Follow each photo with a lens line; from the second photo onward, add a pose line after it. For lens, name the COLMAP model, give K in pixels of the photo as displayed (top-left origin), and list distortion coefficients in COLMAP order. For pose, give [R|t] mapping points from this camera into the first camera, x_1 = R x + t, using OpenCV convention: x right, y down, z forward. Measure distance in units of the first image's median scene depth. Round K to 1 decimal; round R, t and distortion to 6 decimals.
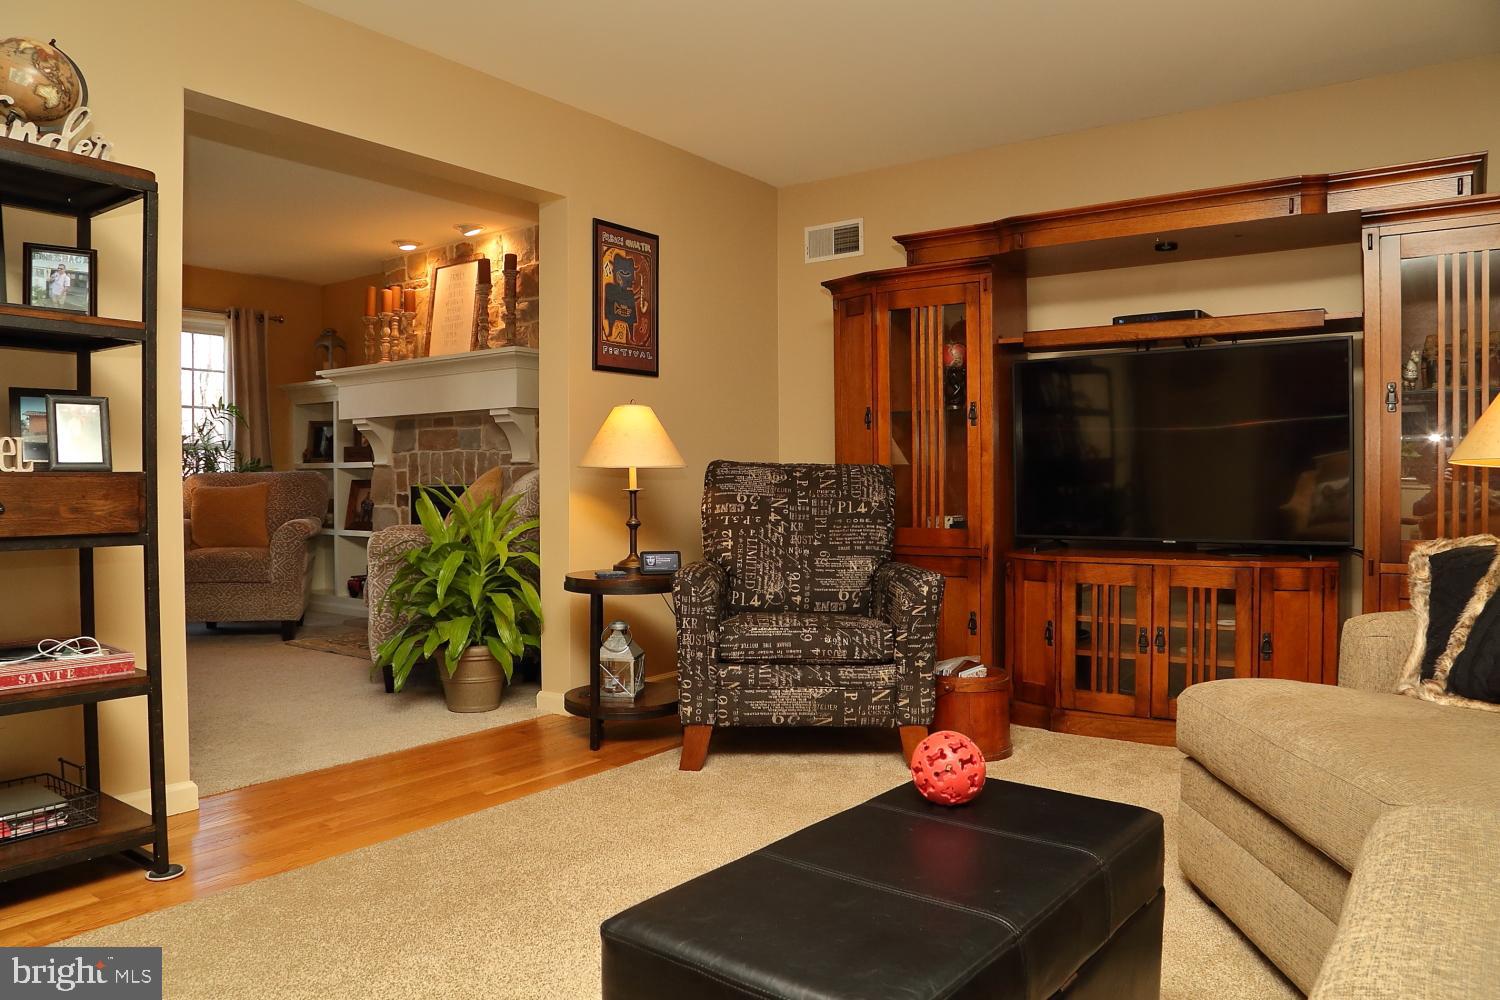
lens RADIAL K [[1029.6, 0, 750.0], [0, 1029.6, 500.0], [0, 0, 1]] dist [-0.125797, 0.067852]
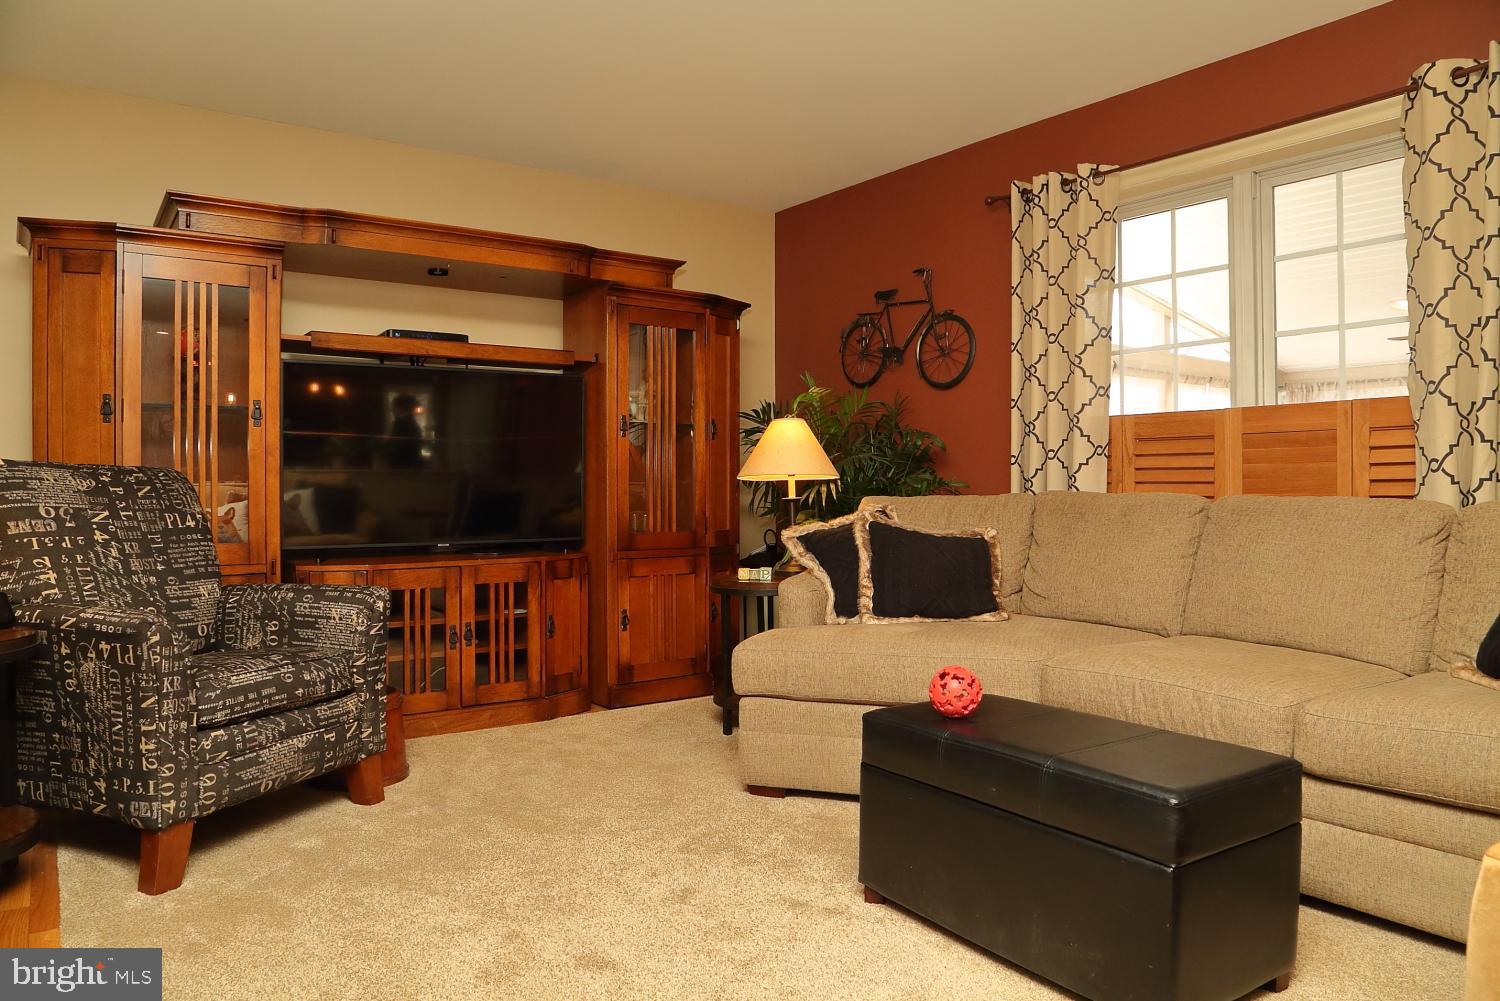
lens RADIAL K [[1029.6, 0, 750.0], [0, 1029.6, 500.5], [0, 0, 1]] dist [-0.125797, 0.067852]
pose [[0.308766, -0.006317, 0.951117, -0.587847], [0.016278, 0.999867, 0.001356, -0.002788], [-0.950999, 0.015063, 0.308828, 0.396525]]
